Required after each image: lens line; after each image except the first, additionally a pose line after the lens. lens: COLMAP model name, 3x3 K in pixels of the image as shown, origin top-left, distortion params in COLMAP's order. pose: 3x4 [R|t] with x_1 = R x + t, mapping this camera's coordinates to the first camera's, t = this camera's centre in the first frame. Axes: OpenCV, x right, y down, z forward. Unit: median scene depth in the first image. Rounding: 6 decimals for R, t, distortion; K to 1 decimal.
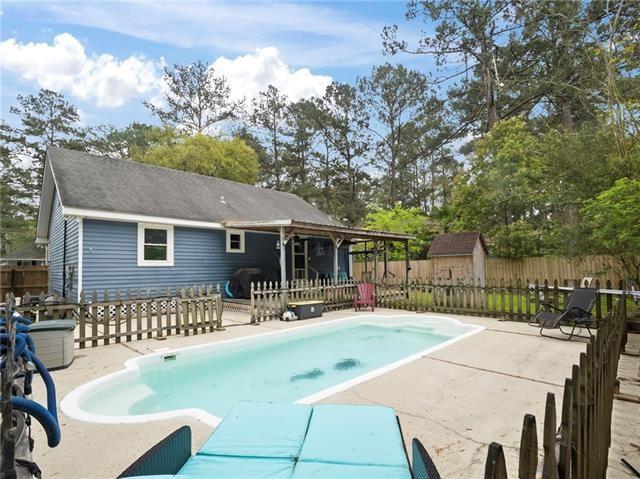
lens RADIAL K [[302.4, 0, 320.5], [0, 302.4, 268.0], [0, 0, 1]] dist [-0.001227, -0.000144]
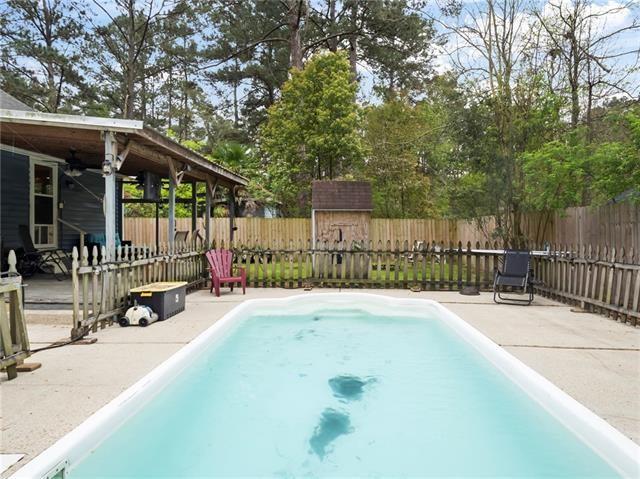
lens RADIAL K [[422.2, 0, 320.0], [0, 422.2, 239.5], [0, 0, 1]] dist [-0.002520, -0.001702]
pose [[0.748440, 0.006040, 0.663175, -0.340371], [-0.017960, 0.999776, 0.011164, 0.022529], [-0.662959, -0.020266, 0.748381, 0.294198]]
